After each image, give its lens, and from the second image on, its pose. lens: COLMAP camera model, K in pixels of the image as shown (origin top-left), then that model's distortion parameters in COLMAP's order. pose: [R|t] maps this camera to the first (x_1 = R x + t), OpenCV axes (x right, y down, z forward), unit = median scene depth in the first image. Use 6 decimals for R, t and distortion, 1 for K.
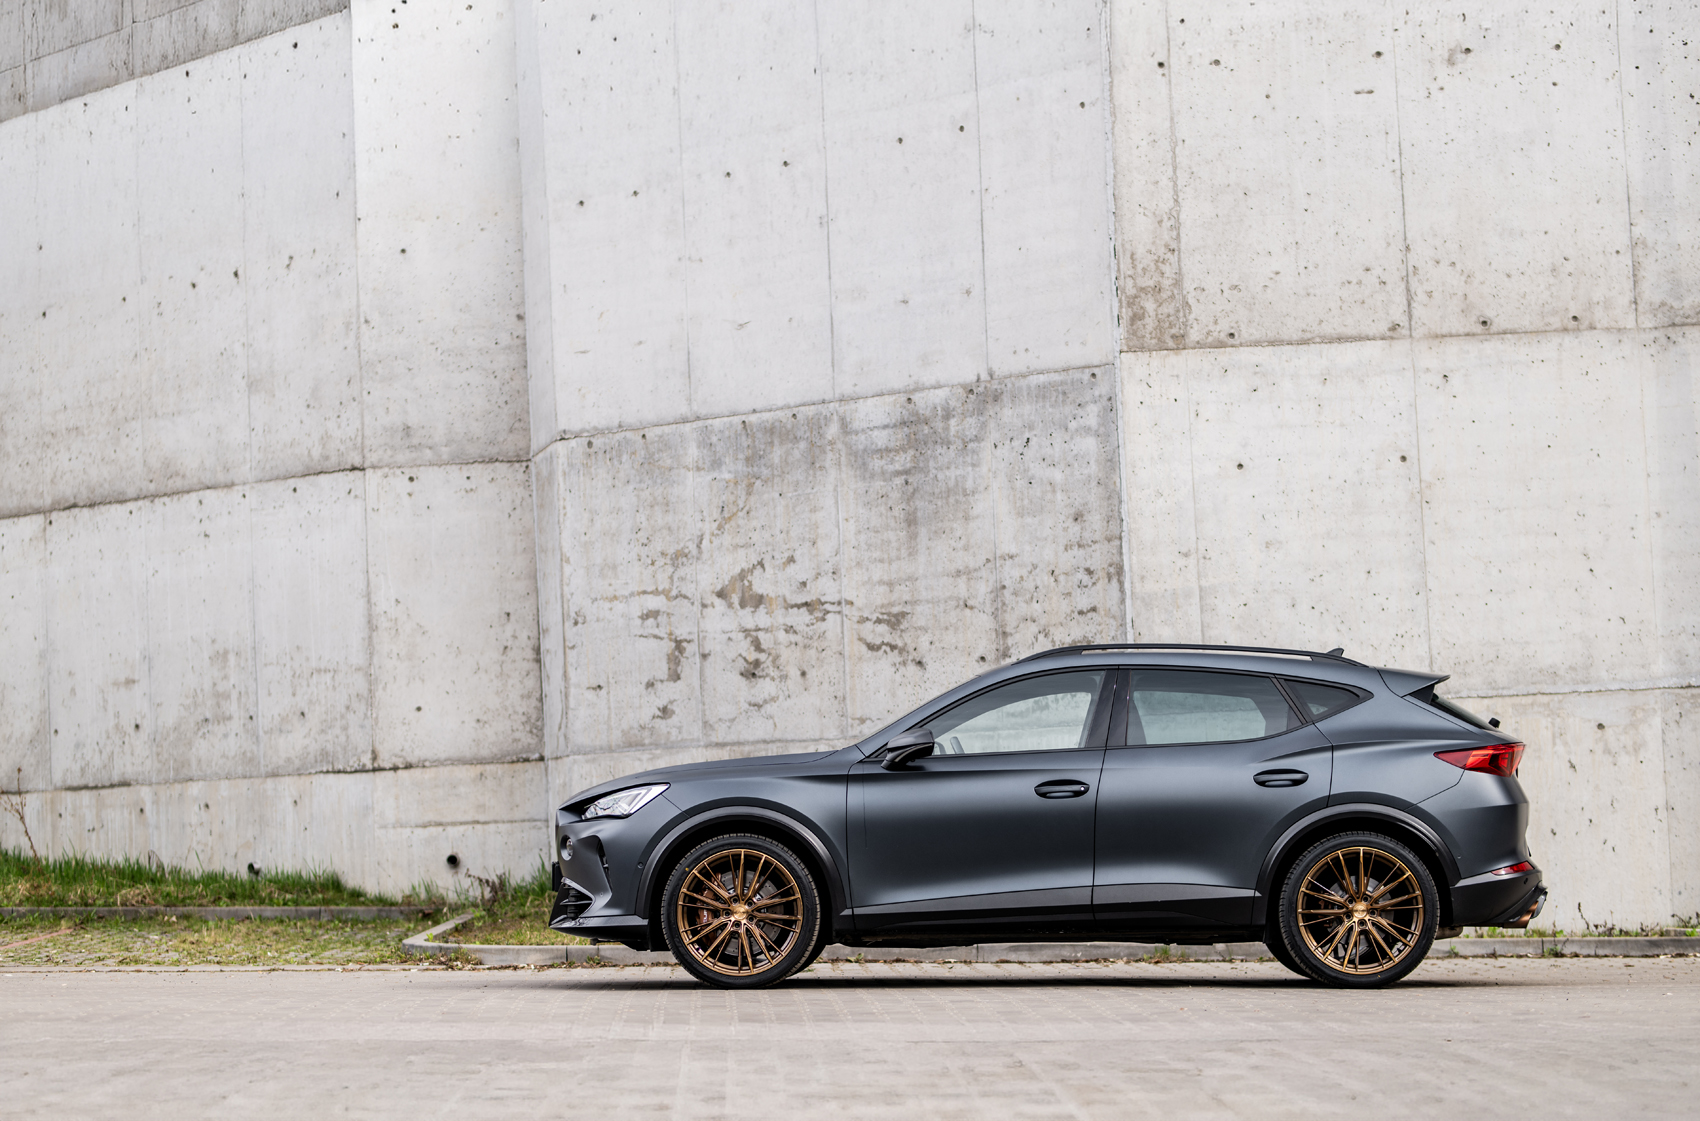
lens RADIAL K [[4080.0, 0, 781.0], [0, 4080.0, 565.0], [0, 0, 1]] dist [-0.003779, -0.367044]
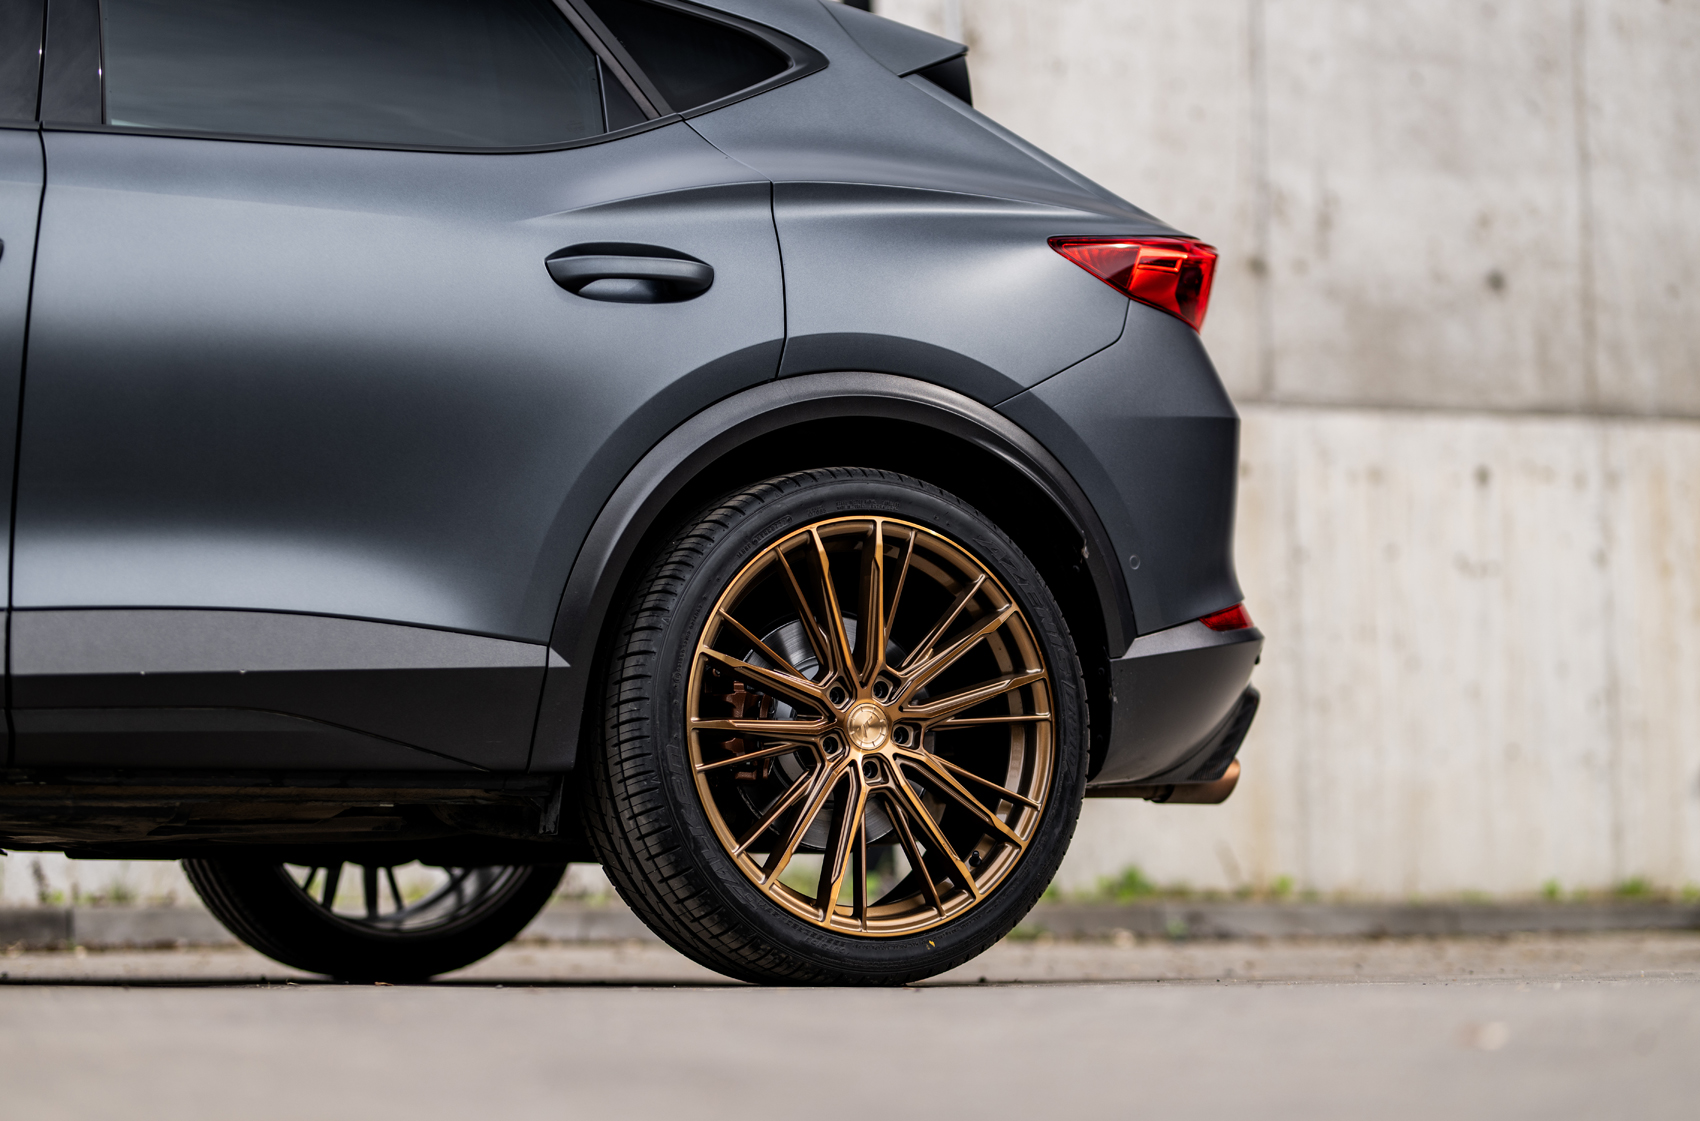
lens RADIAL K [[4080.0, 0, 781.0], [0, 4080.0, 565.0], [0, 0, 1]] dist [-0.003779, -0.367044]
pose [[0.858718, 0.047993, 0.510196, -0.012291], [-0.040737, 0.998847, -0.025394, 0.062330], [-0.510826, 0.001023, 0.859683, 0.580564]]
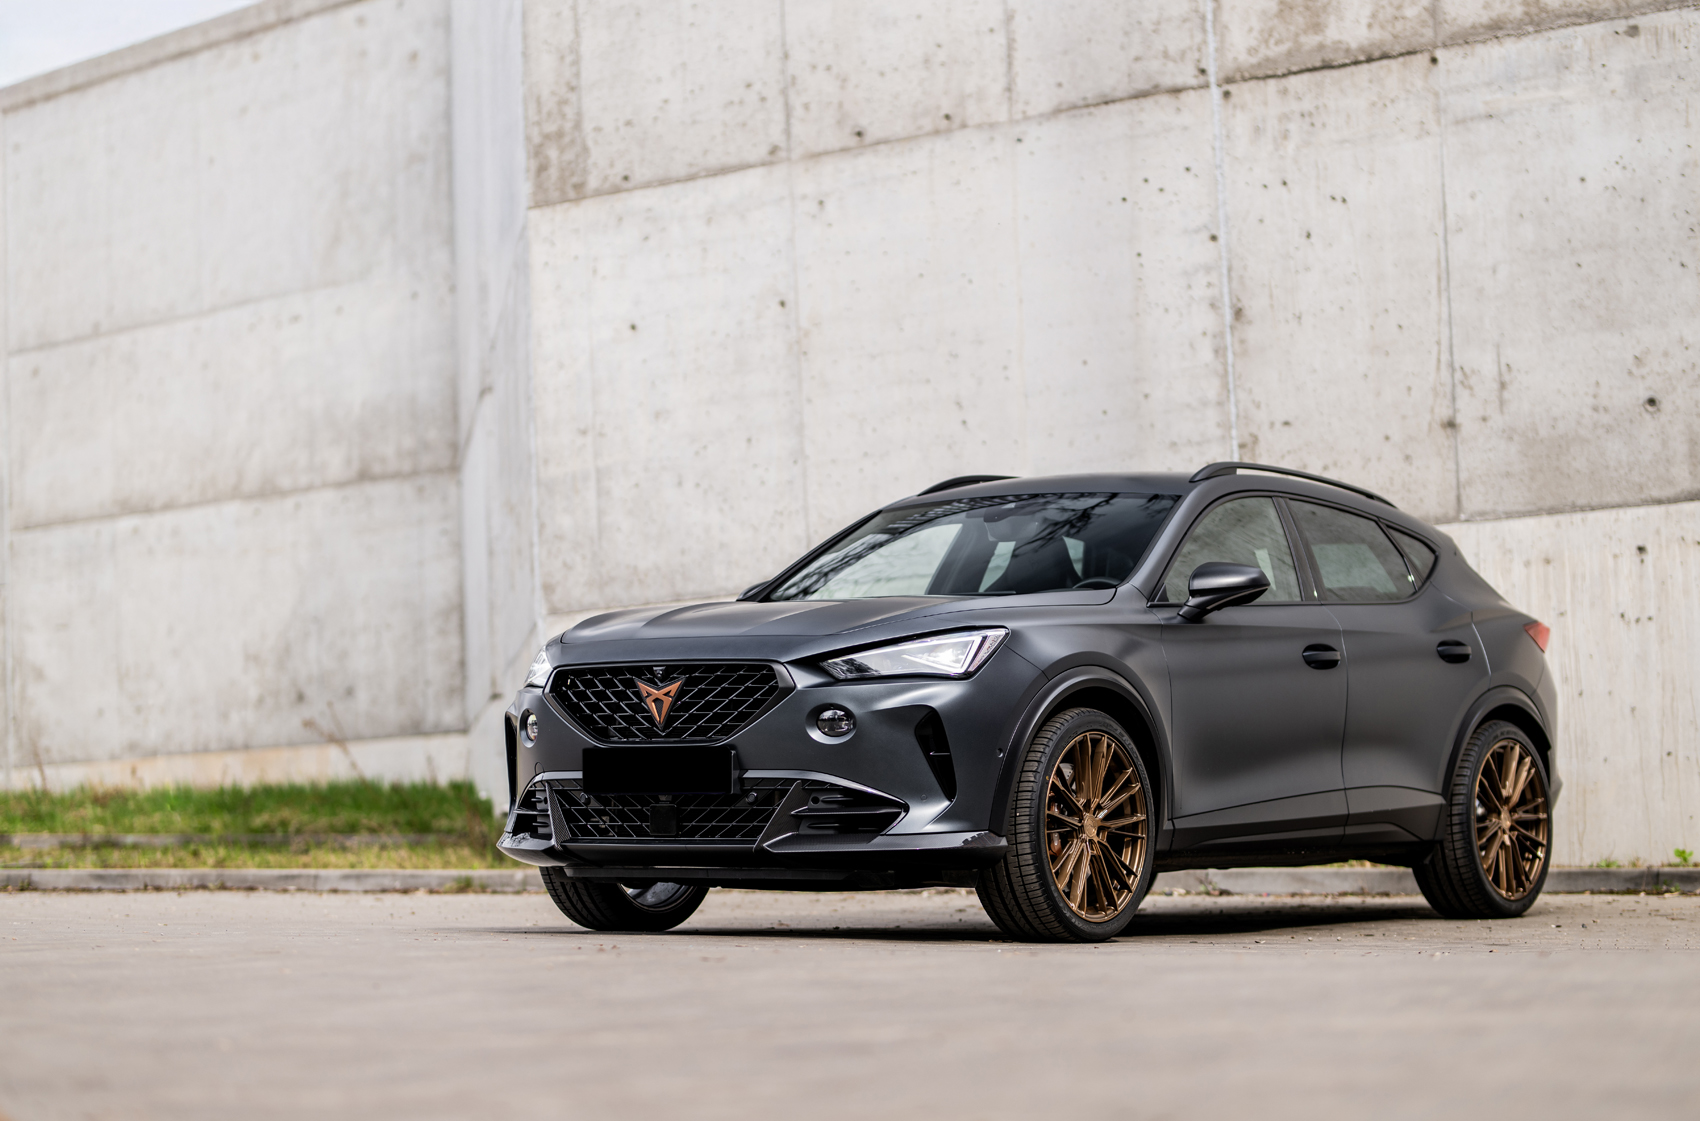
lens RADIAL K [[4045.4, 0, 805.4], [0, 4045.4, 562.5], [0, 0, 1]] dist [-0.014172, -0.300455]
pose [[0.791868, -0.038714, -0.609464, 0.665564], [0.045792, 0.998943, -0.003958, 0.031065], [0.608973, -0.024774, 0.792804, 0.334833]]
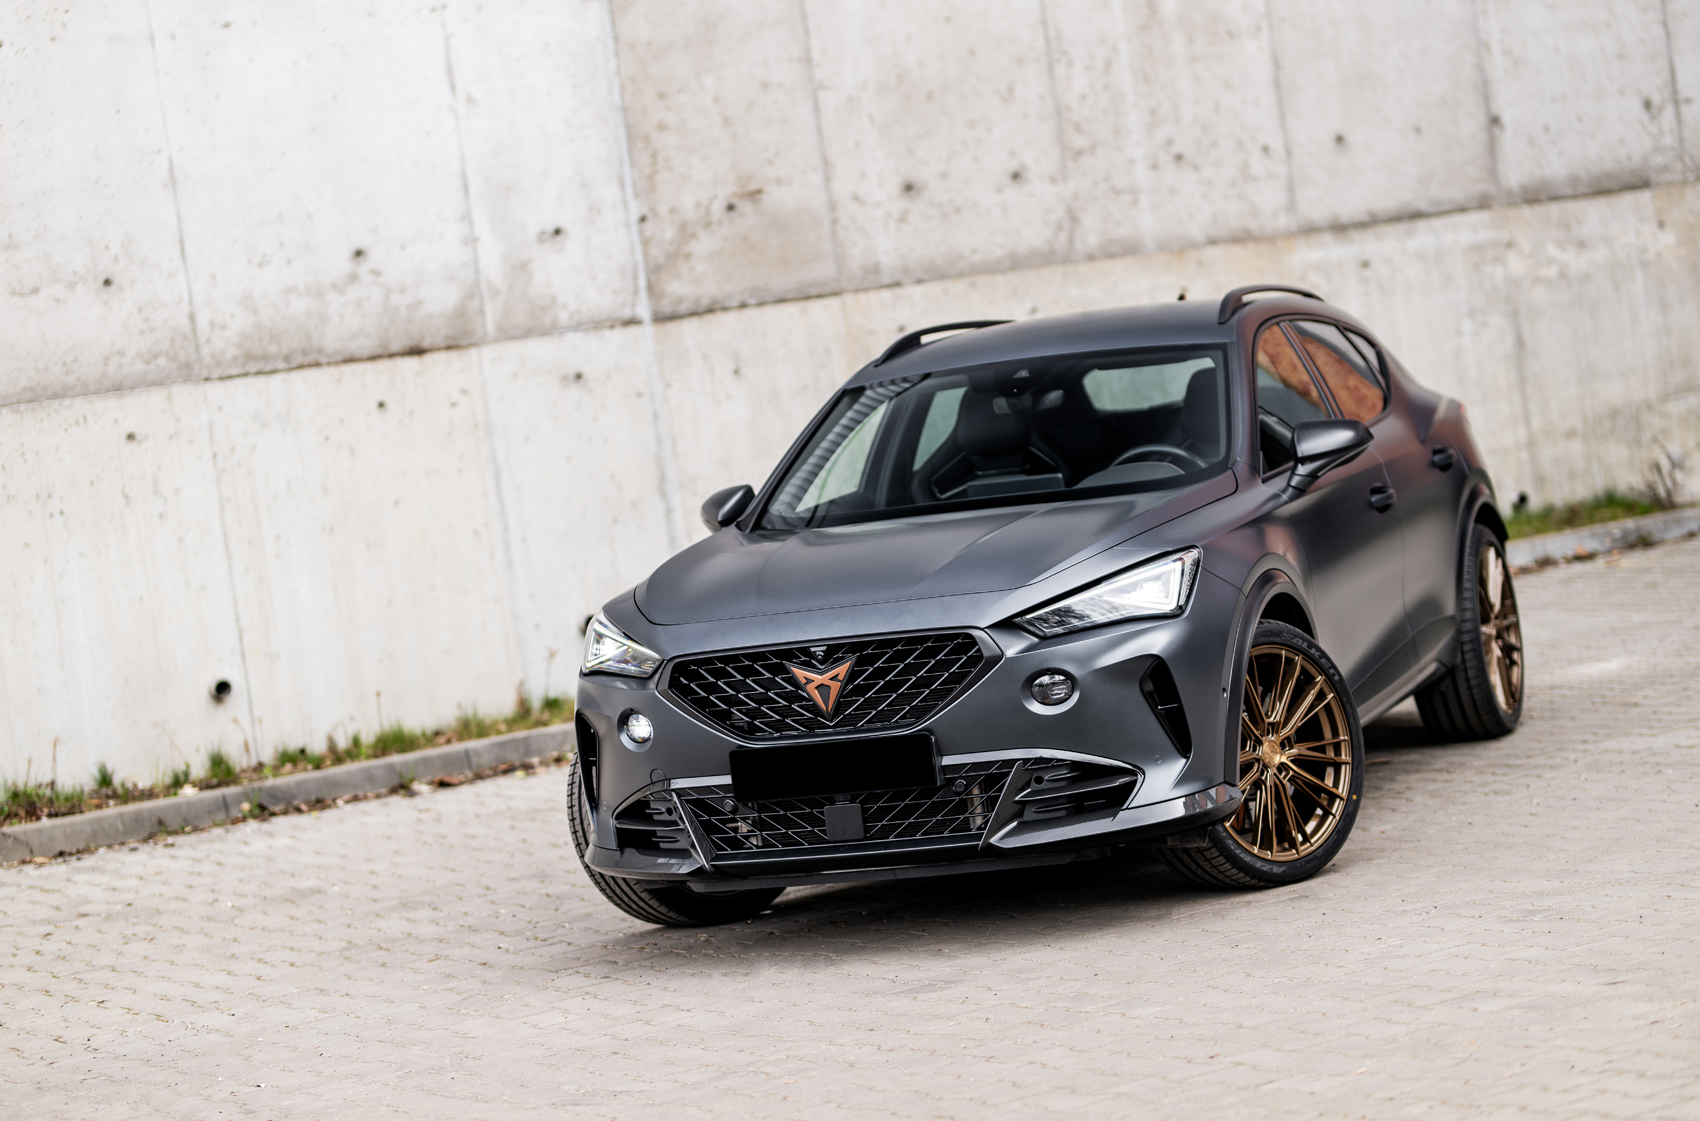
lens RADIAL K [[4020.5, 0, 824.3], [0, 4020.5, 567.7], [0, 0, 1]] dist [-0.007184, -0.441002]
pose [[0.916884, -0.098857, -0.386719, 0.507058], [0.158002, 0.979597, 0.124198, -0.021133], [0.366551, -0.174977, 0.913796, 0.333922]]
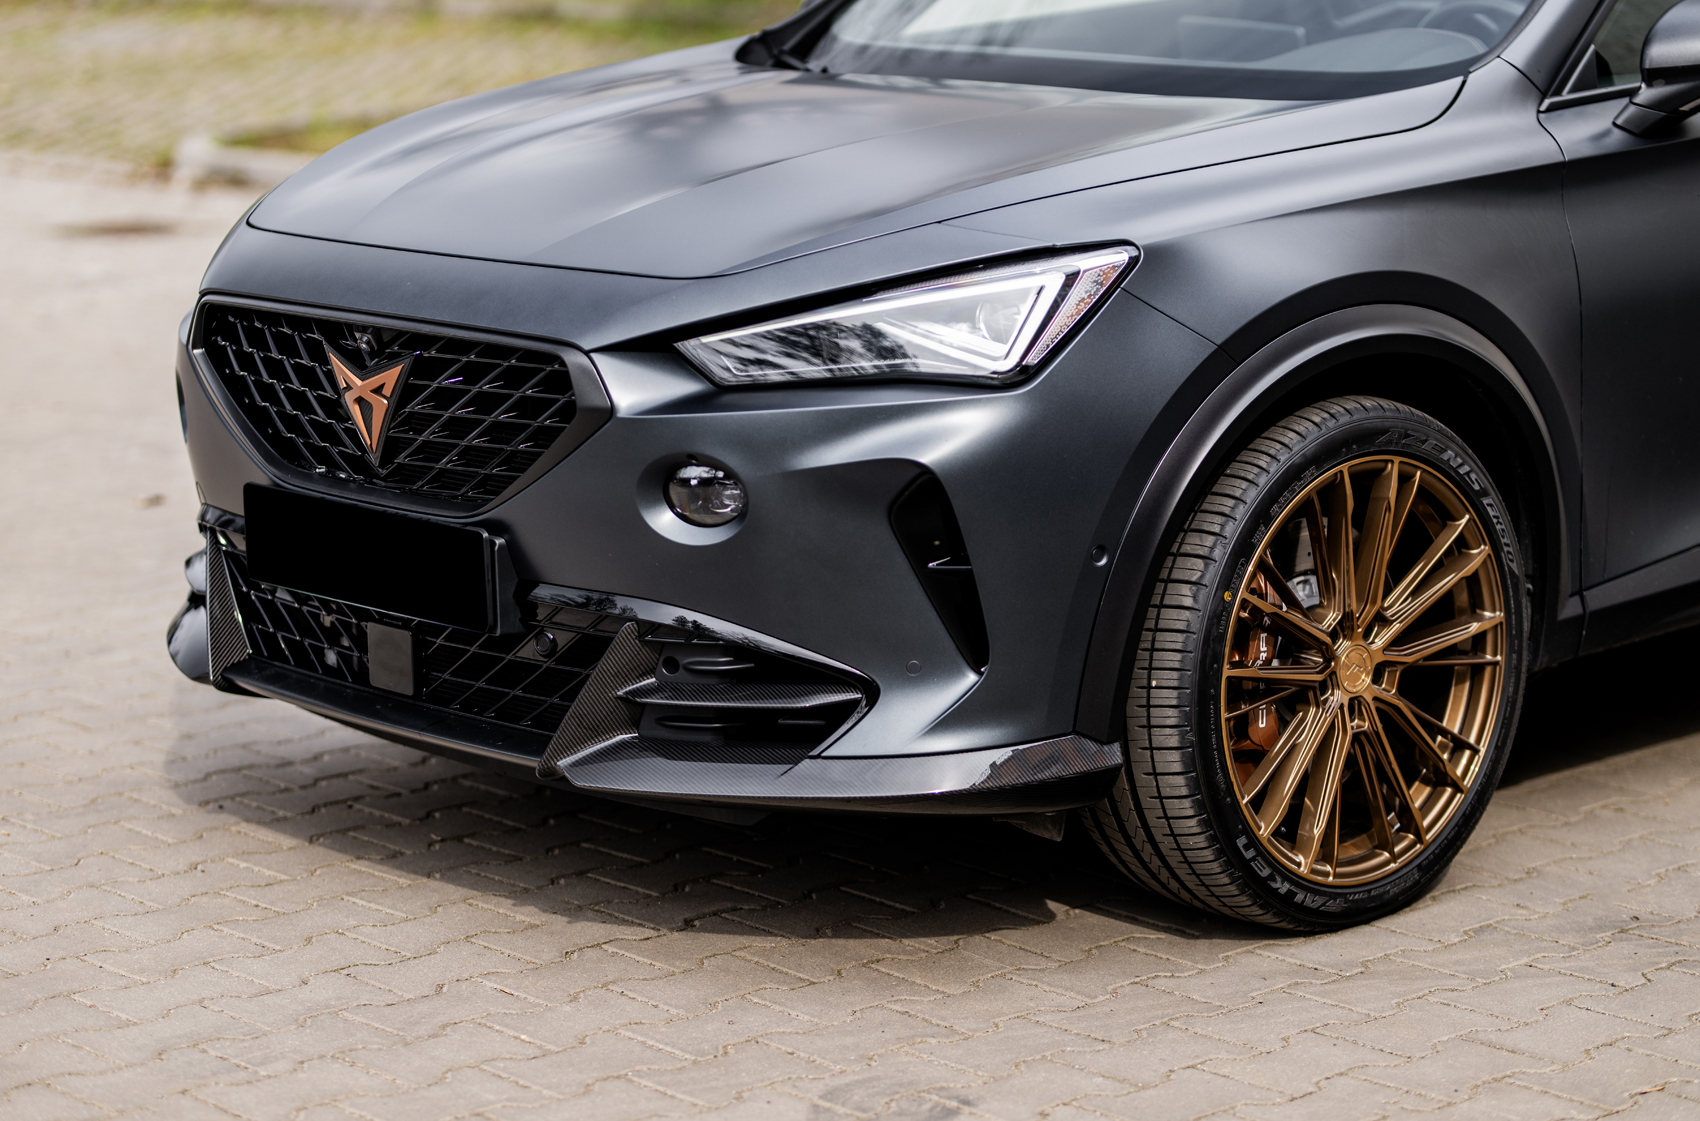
lens RADIAL K [[4020.5, 0, 824.3], [0, 4020.5, 567.7], [0, 0, 1]] dist [-0.007184, -0.441002]
pose [[0.650838, 0.130738, -0.747875, 0.525905], [0.081302, 0.967396, 0.239866, 0.002120], [0.754851, -0.216918, 0.618988, 0.606746]]
